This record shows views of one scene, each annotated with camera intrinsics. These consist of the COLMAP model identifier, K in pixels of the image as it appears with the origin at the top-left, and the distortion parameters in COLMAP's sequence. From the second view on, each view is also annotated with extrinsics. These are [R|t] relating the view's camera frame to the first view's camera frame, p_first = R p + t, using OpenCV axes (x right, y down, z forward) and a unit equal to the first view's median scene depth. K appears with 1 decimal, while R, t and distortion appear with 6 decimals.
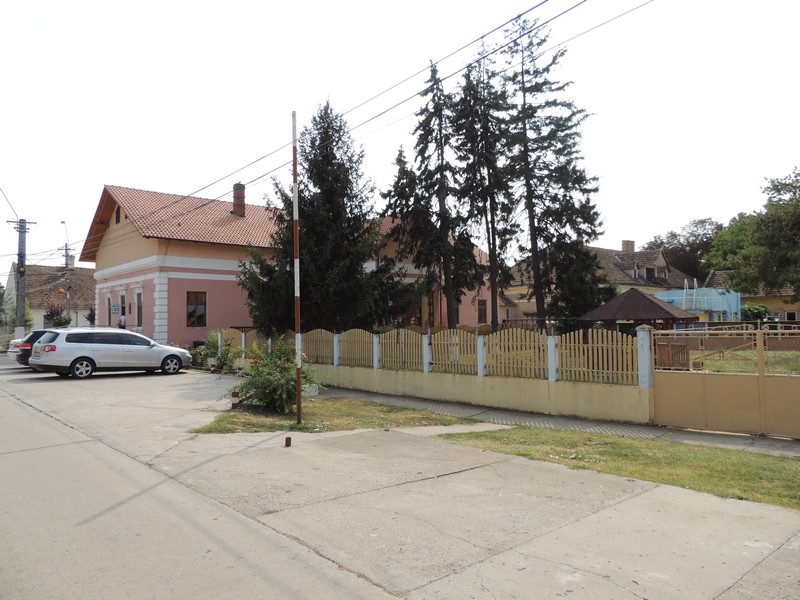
lens RADIAL K [[574.3, 0, 400.0], [0, 574.3, 300.0], [0, 0, 1]] dist [-0.000542, -0.000055]
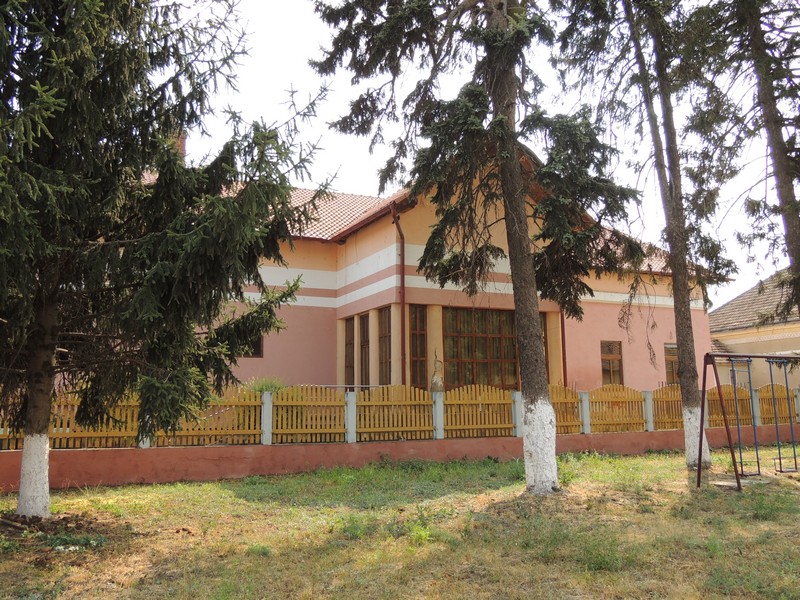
lens RADIAL K [[705.6, 0, 400.0], [0, 705.6, 300.0], [0, 0, 1]] dist [0.007840, 0.005504]
pose [[0.964498, -0.036271, -0.261588, 0.099633], [0.006834, 0.993620, -0.112575, 0.040801], [0.264002, 0.106791, 0.958592, 0.462622]]
